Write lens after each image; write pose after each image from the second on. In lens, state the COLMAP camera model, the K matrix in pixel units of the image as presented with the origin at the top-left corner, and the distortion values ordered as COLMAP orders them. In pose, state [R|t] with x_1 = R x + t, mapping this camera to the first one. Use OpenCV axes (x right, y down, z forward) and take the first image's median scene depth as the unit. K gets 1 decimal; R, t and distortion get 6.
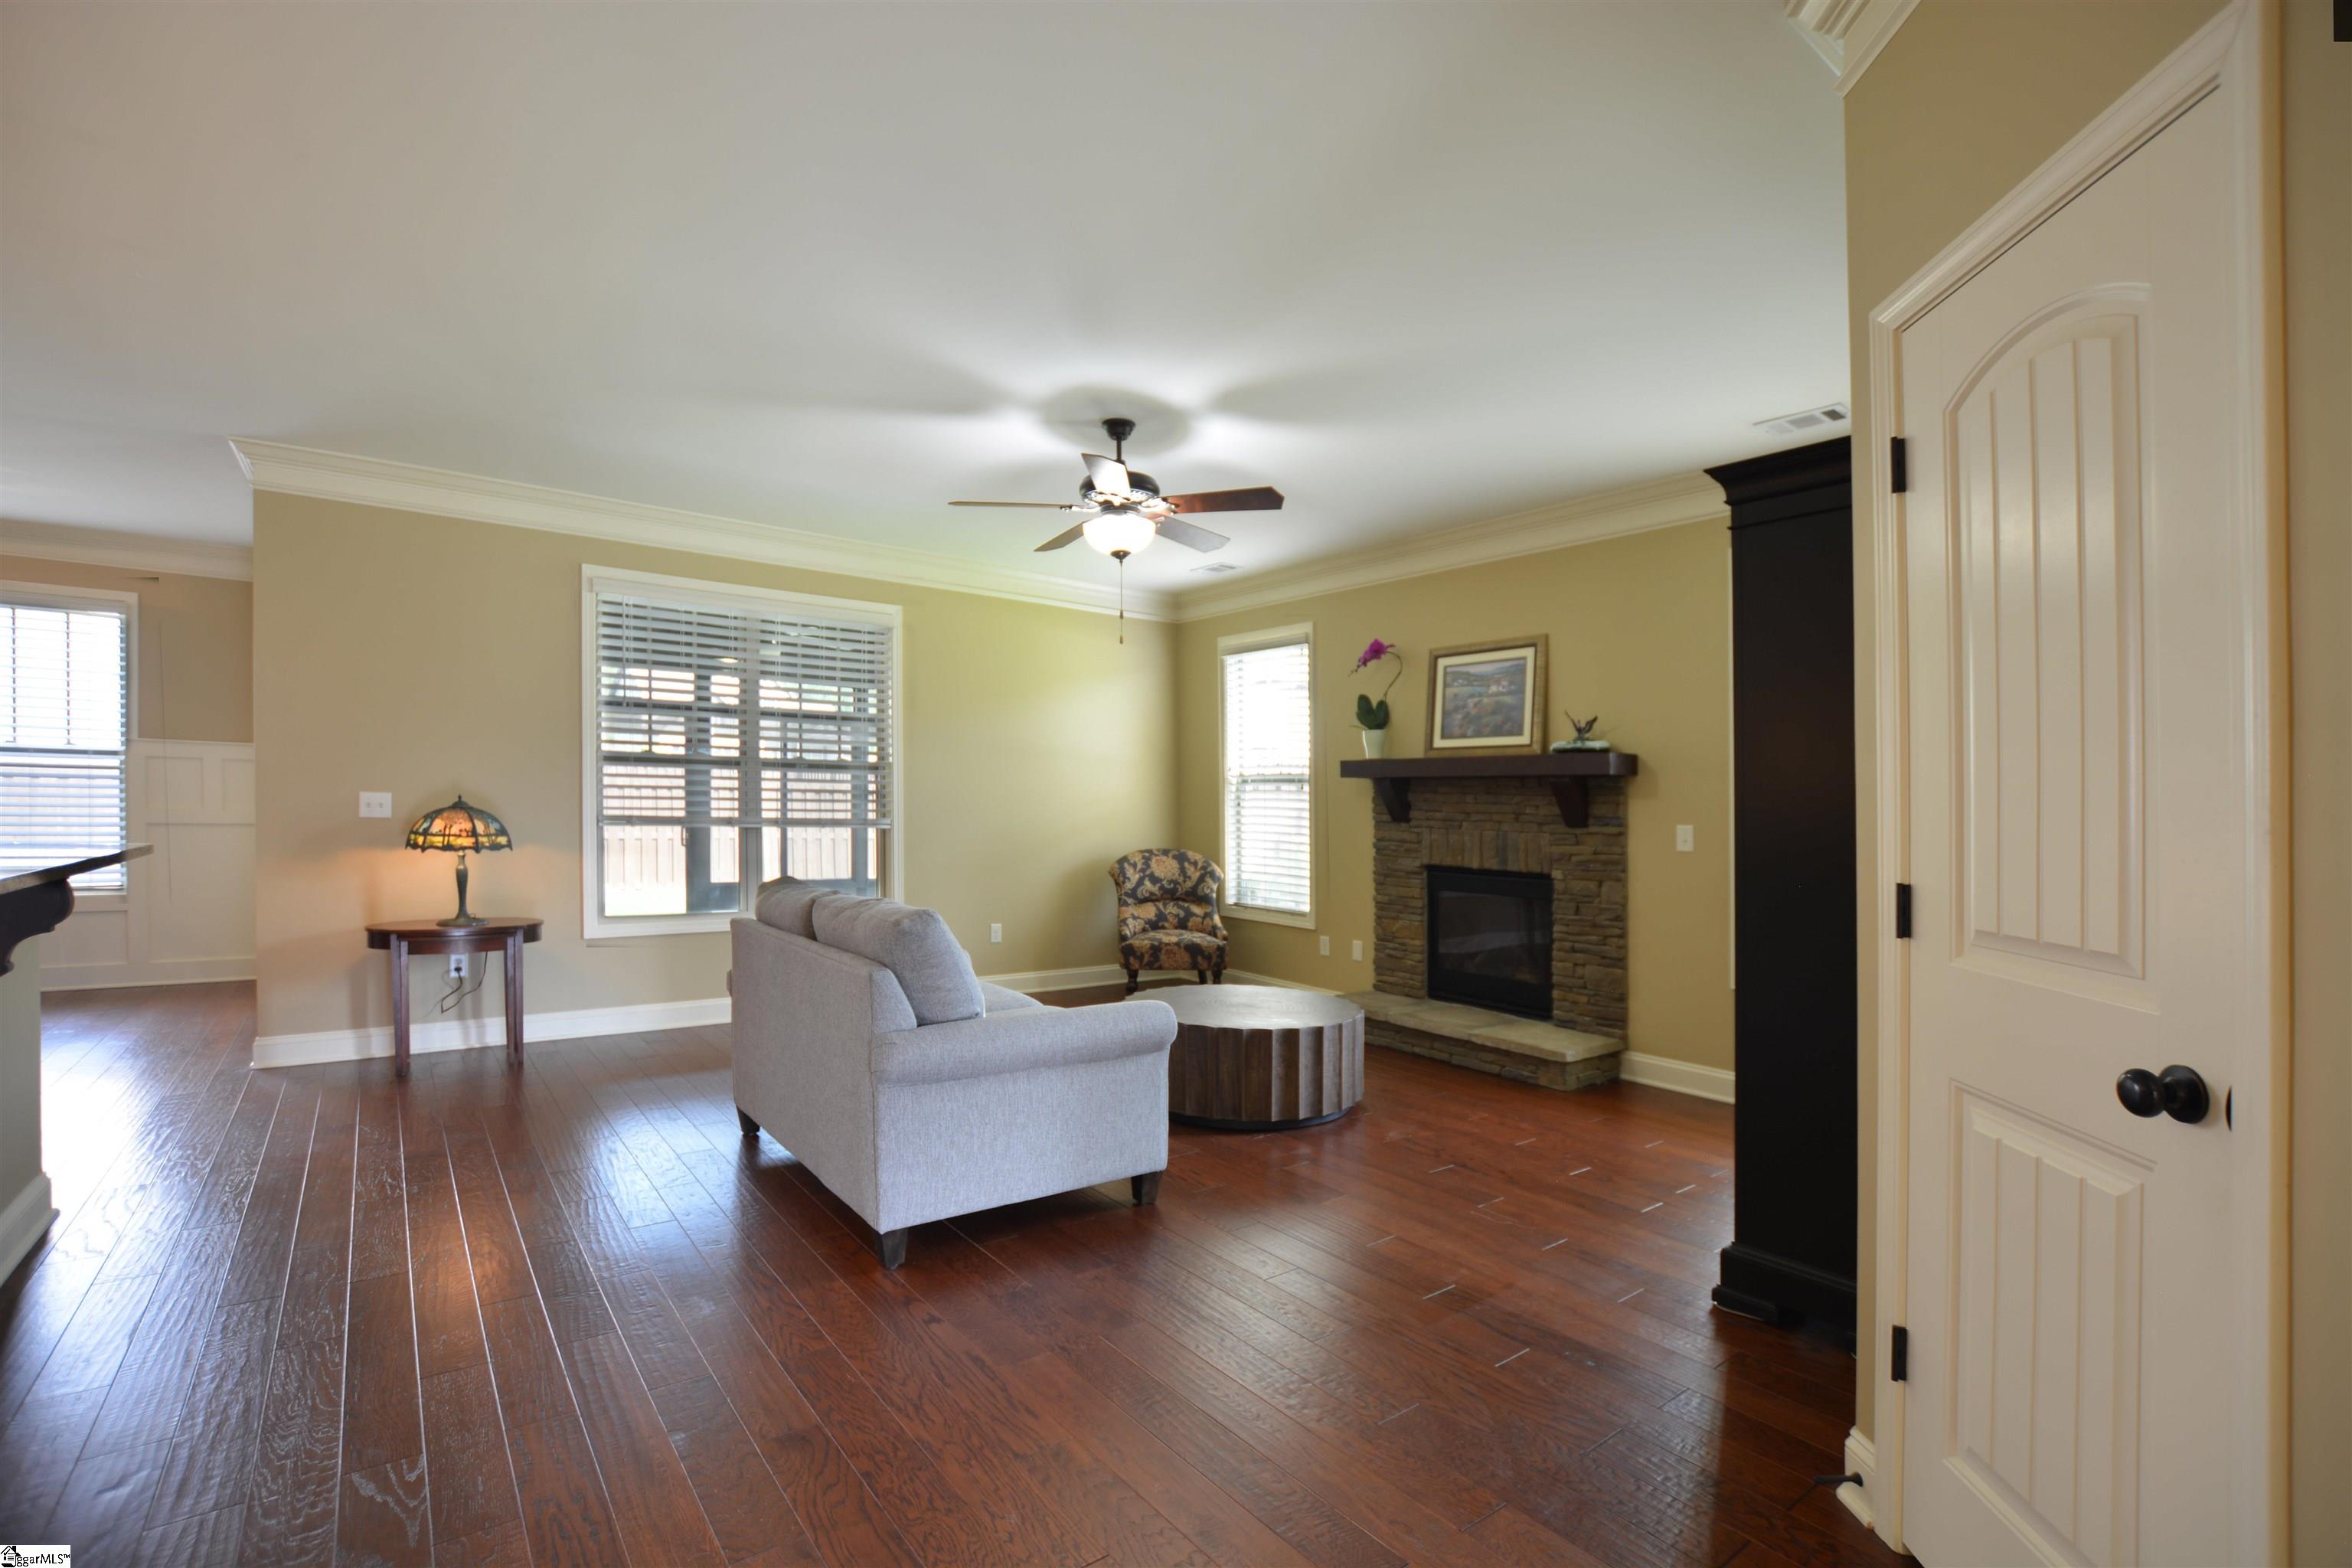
lens RADIAL K [[1035.8, 0, 1175.4], [0, 1035.8, 815.4], [0, 0, 1]] dist [-0.019181, 0.000291]
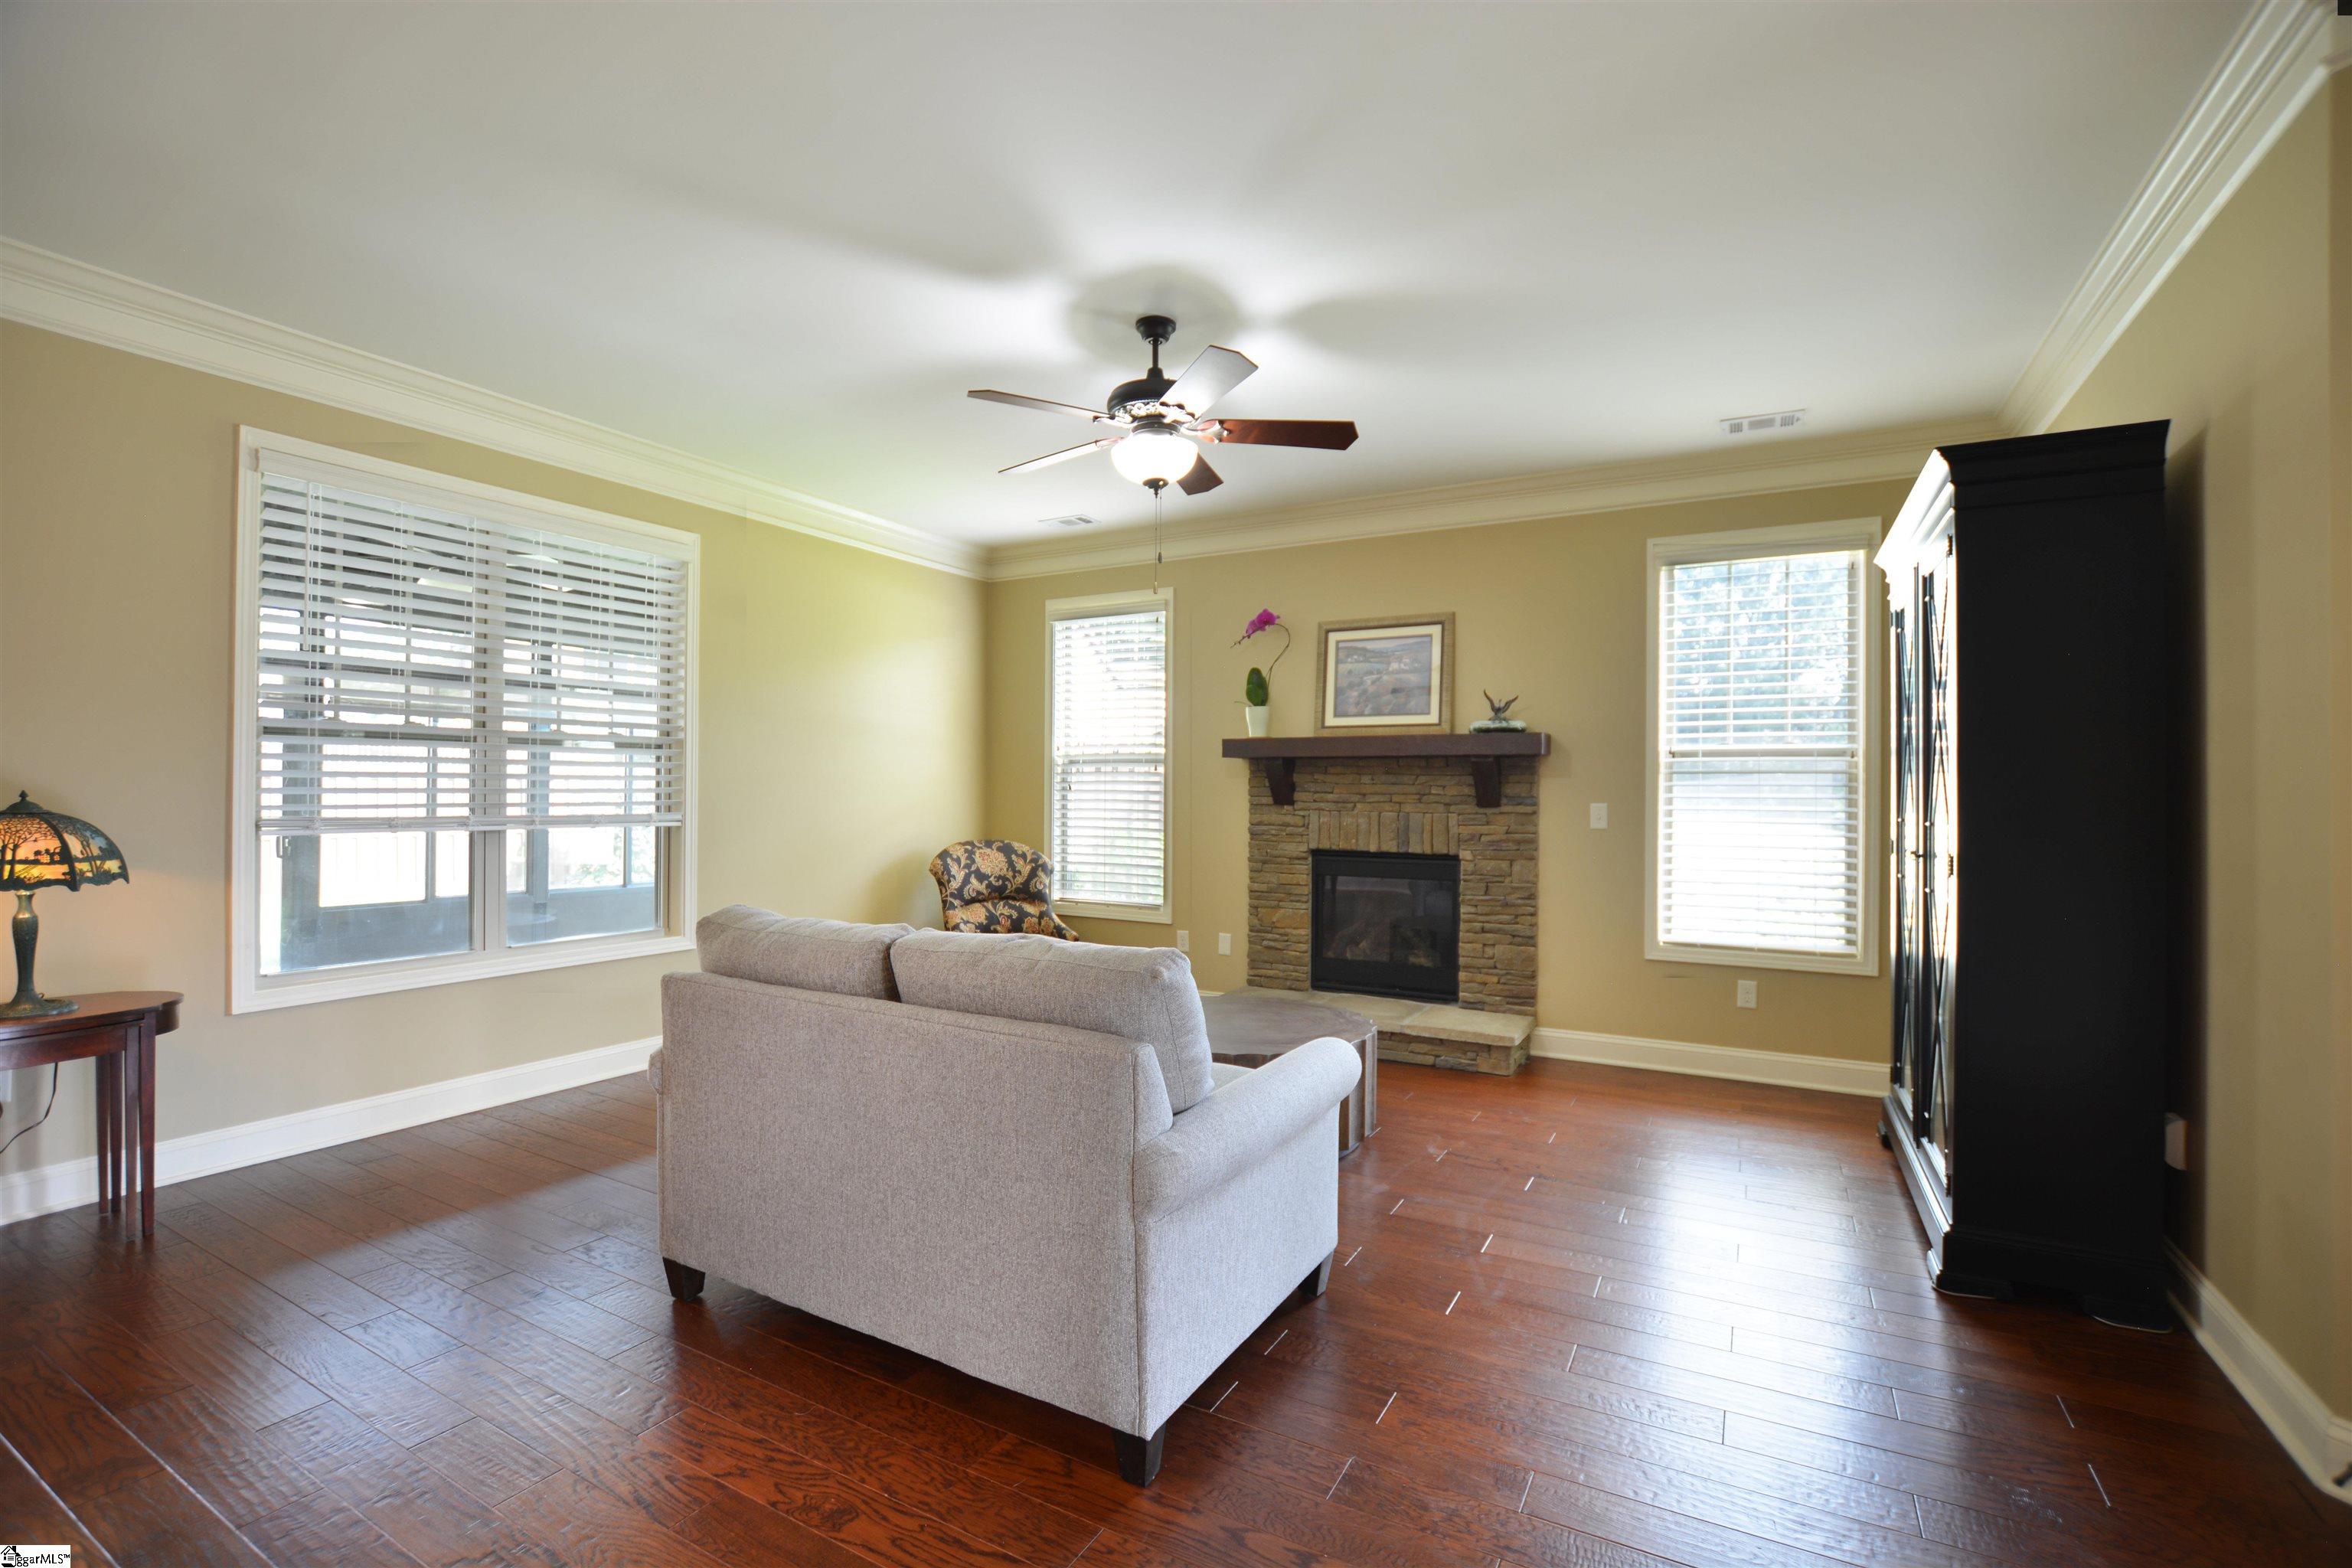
lens RADIAL K [[1039.1, 0, 1173.9], [0, 1039.1, 777.8], [0, 0, 1]] dist [-0.017700, 0.000405]
pose [[0.924233, -0.009535, 0.381710, -0.273468], [0.015587, 0.999797, -0.012764, -0.008781], [-0.381511, 0.017747, 0.924194, 0.189908]]
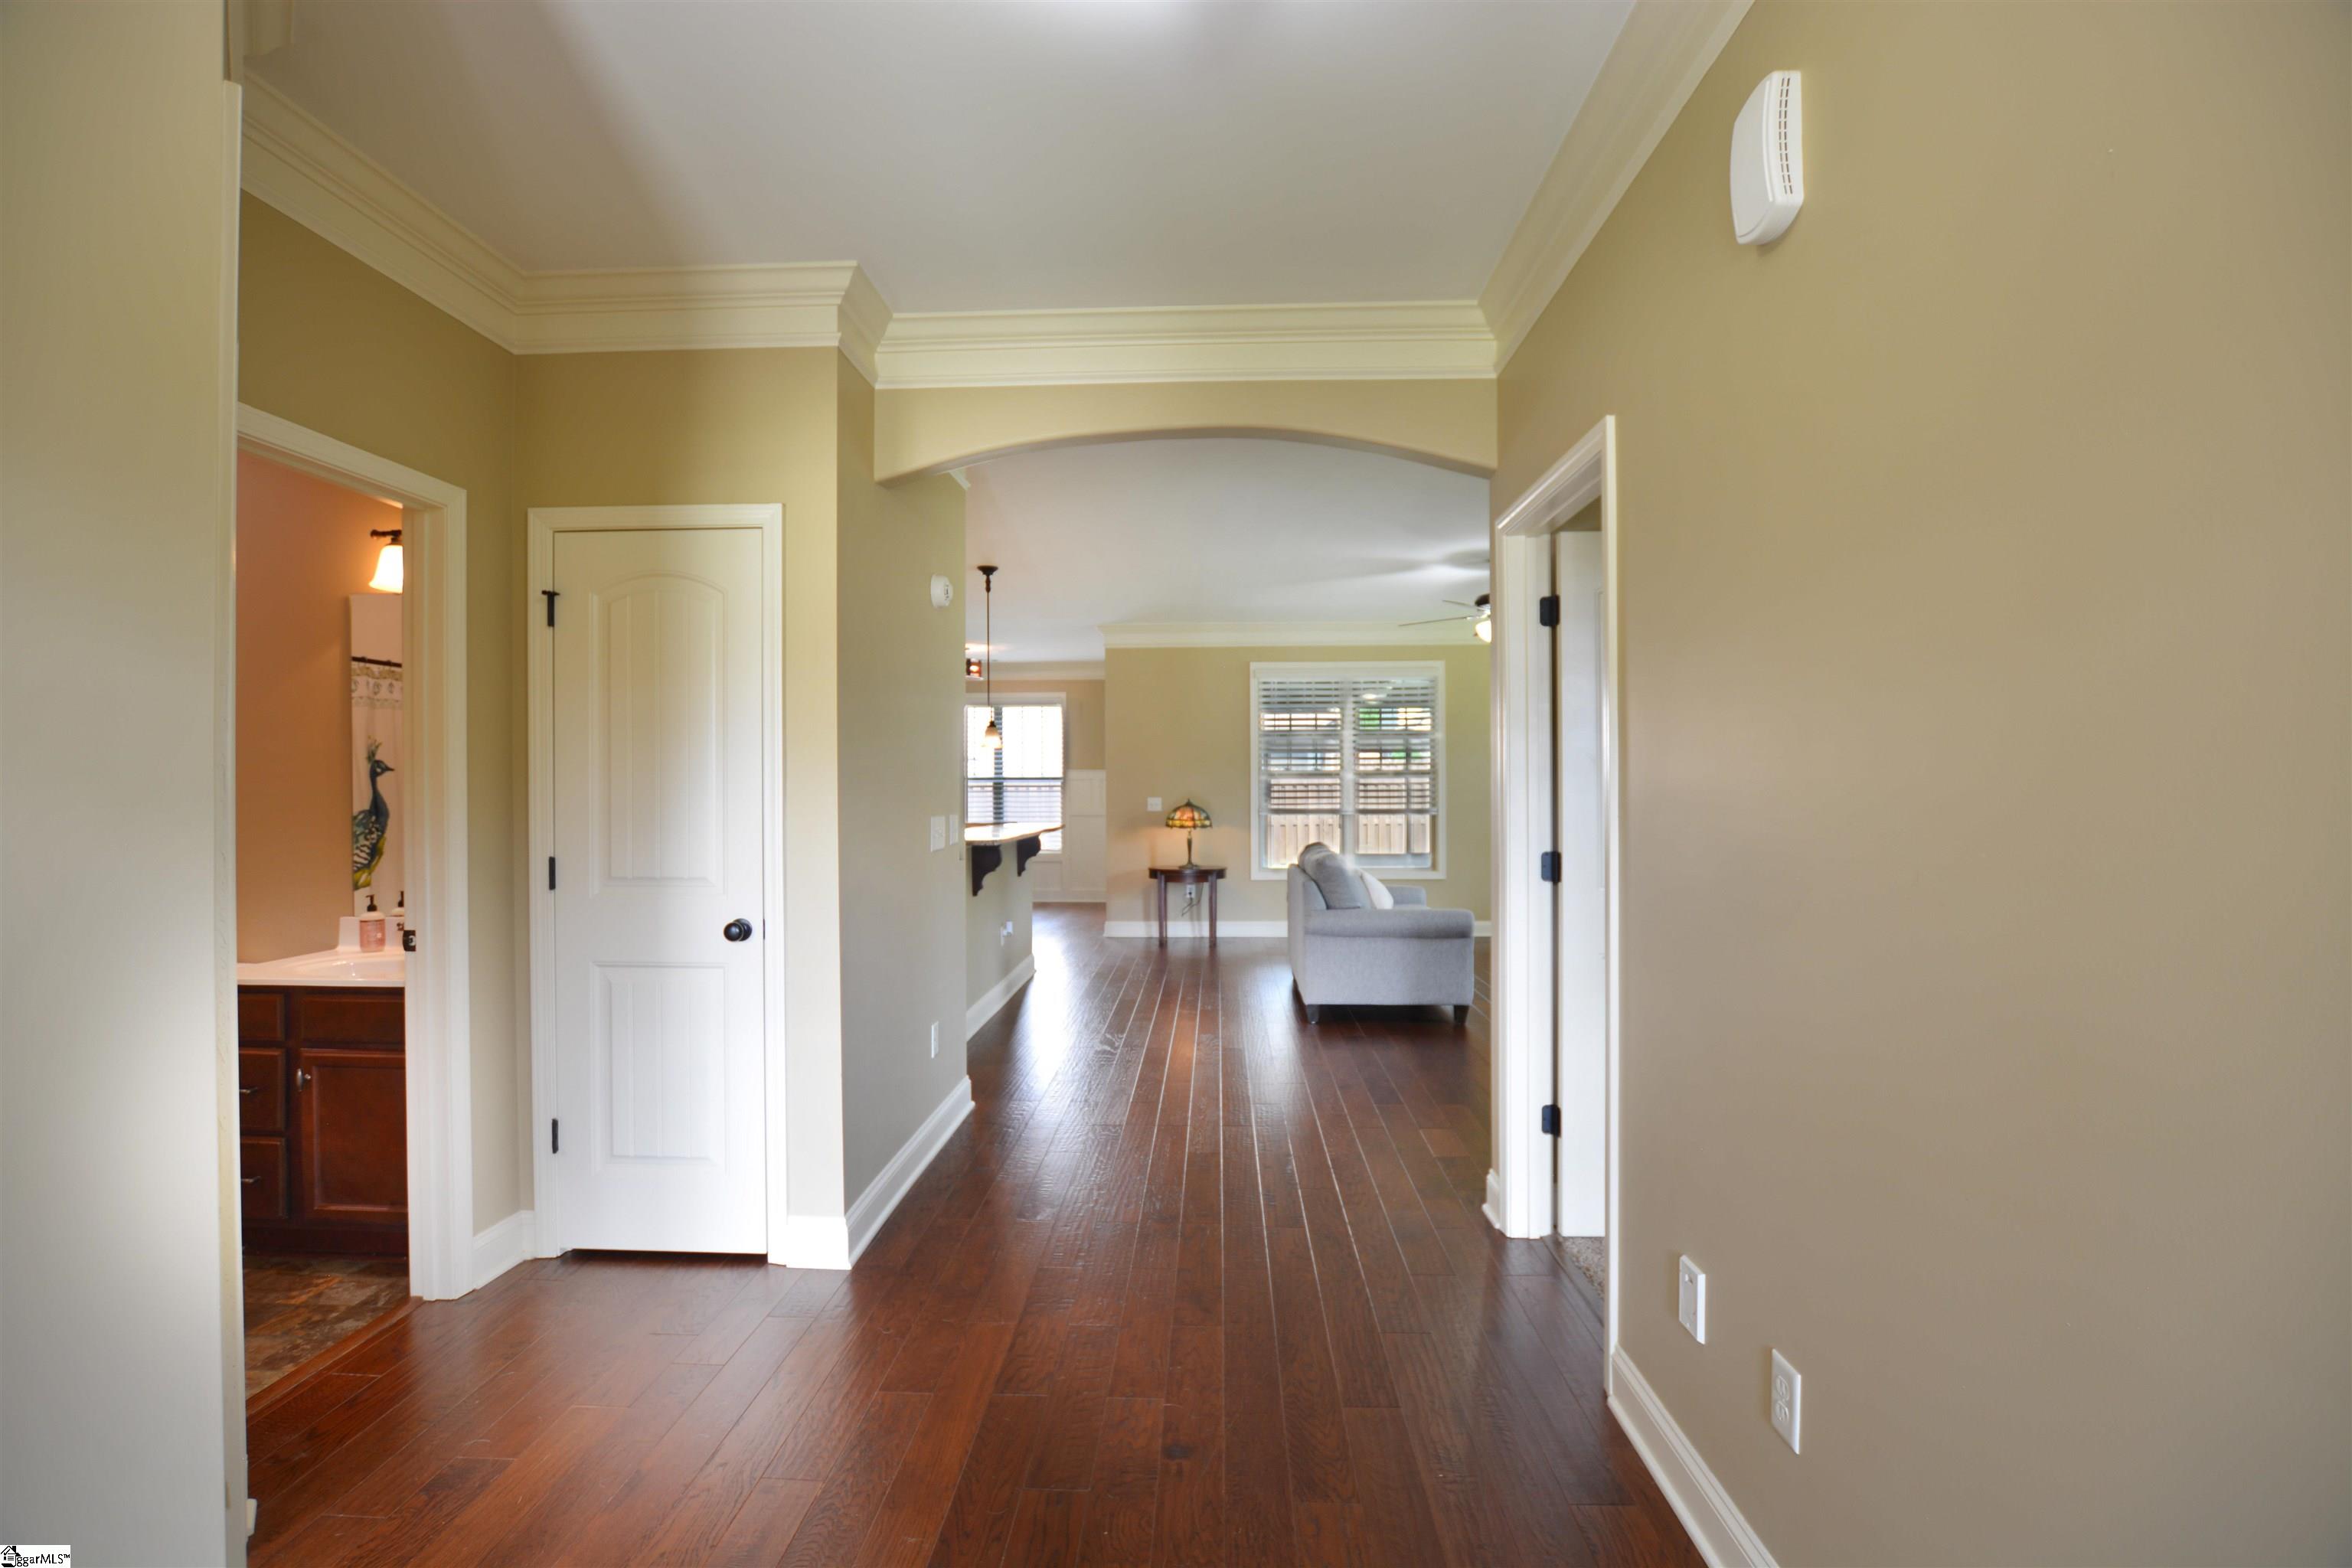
lens RADIAL K [[1026.4, 0, 1176.0], [0, 1026.4, 784.0], [0, 0, 1]] dist [-0.027637, 0.000284]
pose [[0.762479, -0.028174, -0.646400, 0.425684], [0.013520, 0.999527, -0.027617, 0.004017], [0.646872, 0.012318, 0.762499, -0.377023]]
